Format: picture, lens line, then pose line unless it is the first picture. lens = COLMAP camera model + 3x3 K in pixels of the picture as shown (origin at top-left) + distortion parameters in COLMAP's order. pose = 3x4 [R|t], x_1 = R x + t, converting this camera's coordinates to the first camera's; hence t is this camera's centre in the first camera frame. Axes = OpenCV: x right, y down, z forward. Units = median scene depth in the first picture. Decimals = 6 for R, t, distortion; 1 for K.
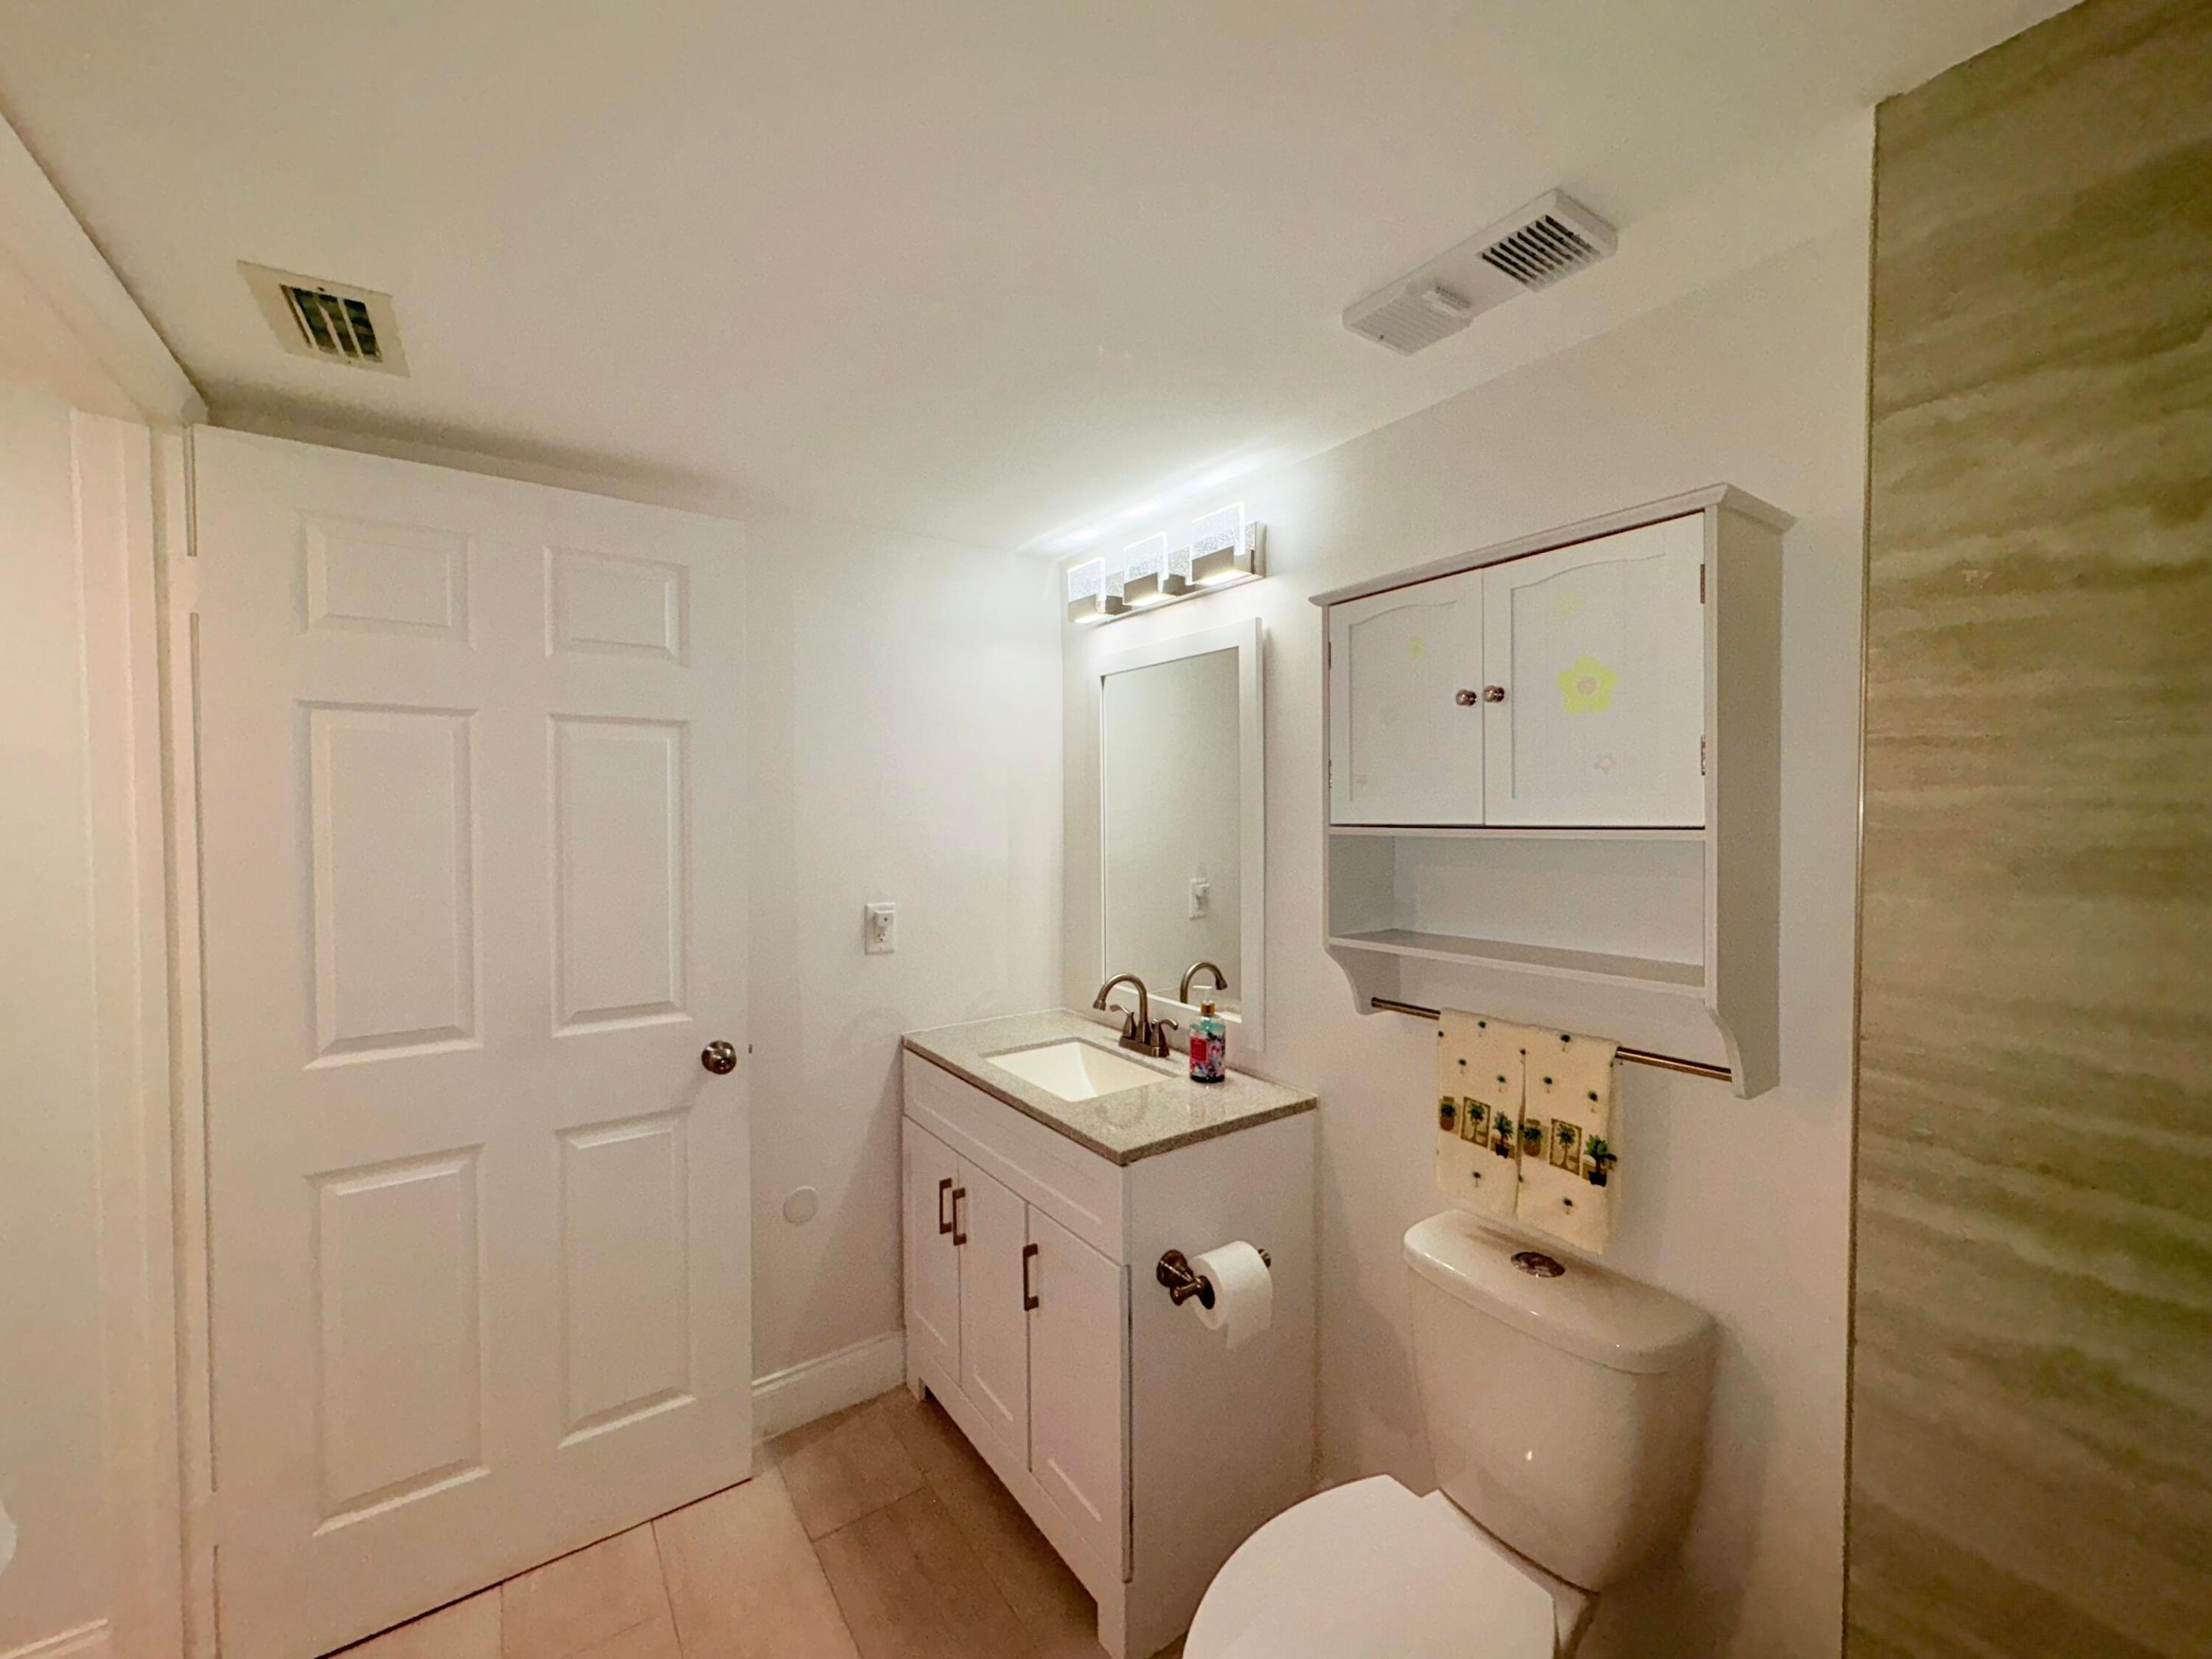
lens RADIAL K [[881.4, 0, 1104.6], [0, 881.4, 825.1], [0, 0, 1]] dist [-0.002687, 0.001117]
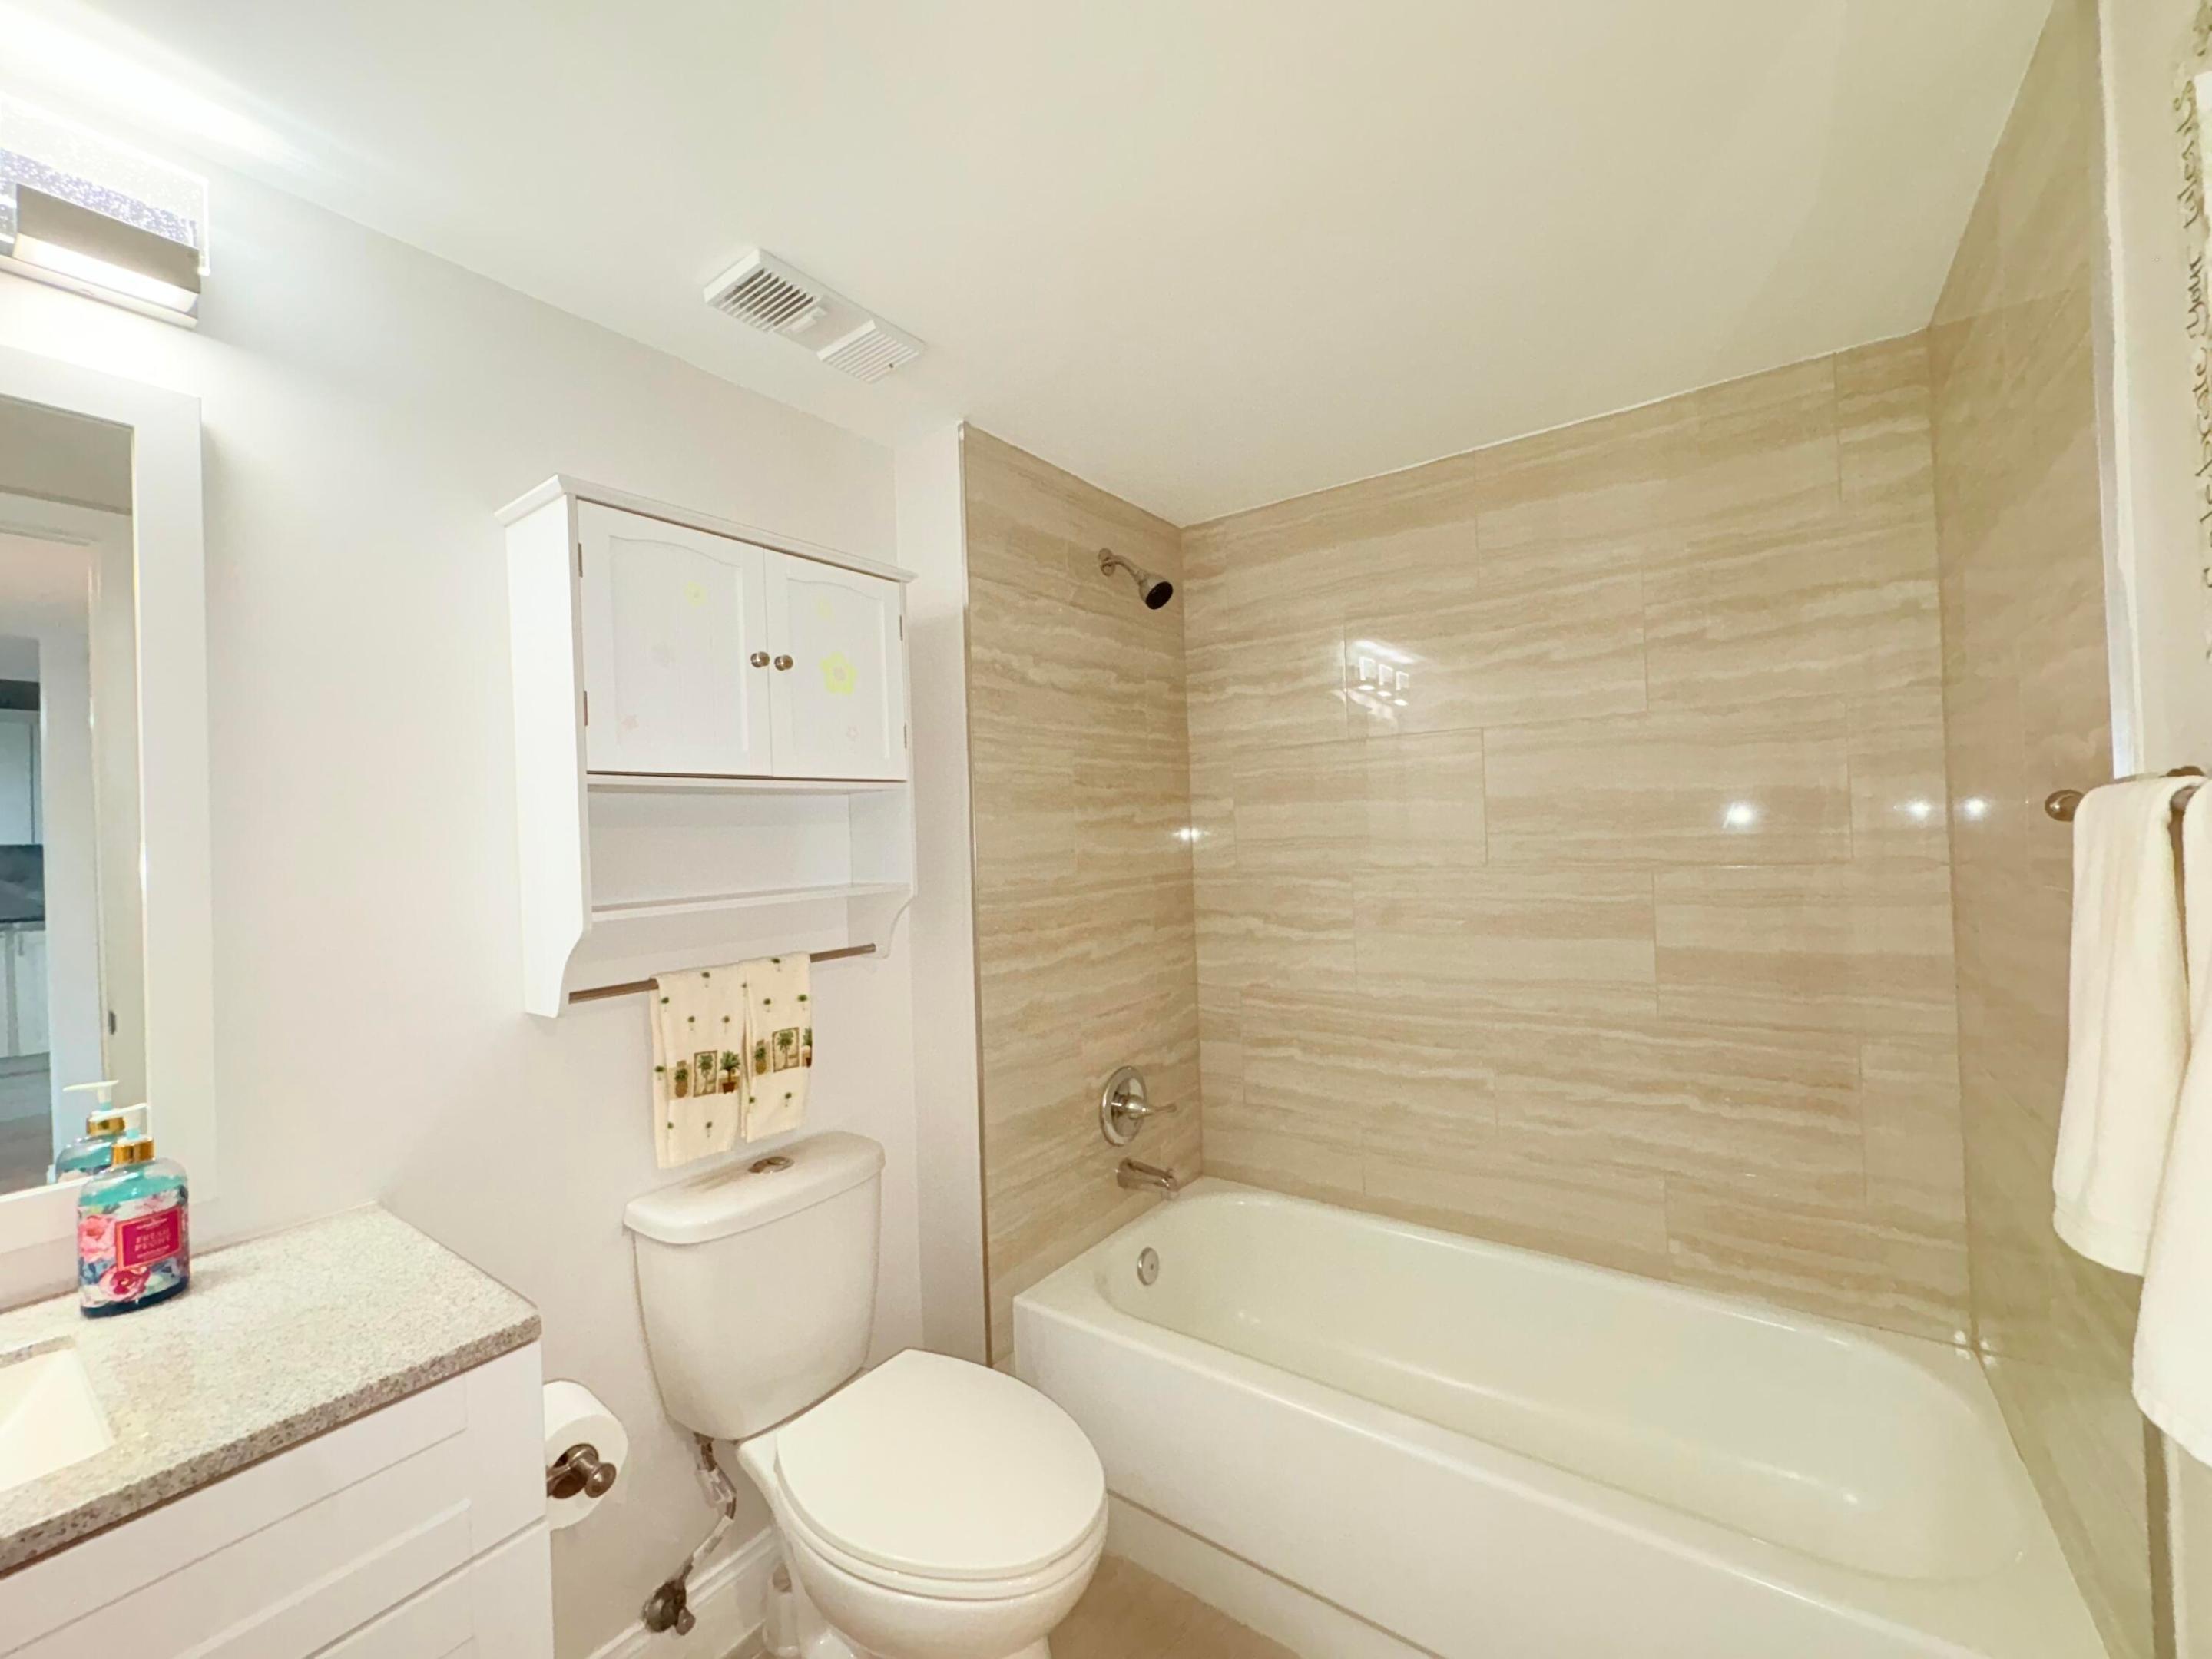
lens RADIAL K [[881.4, 0, 1103.8], [0, 881.4, 826.8], [0, 0, 1]] dist [-0.002687, 0.001117]
pose [[-0.327947, 0.024606, 0.944376, -0.738280], [0.054380, 0.998495, -0.007132, 0.091429], [-0.943130, 0.049016, -0.328791, 0.943778]]
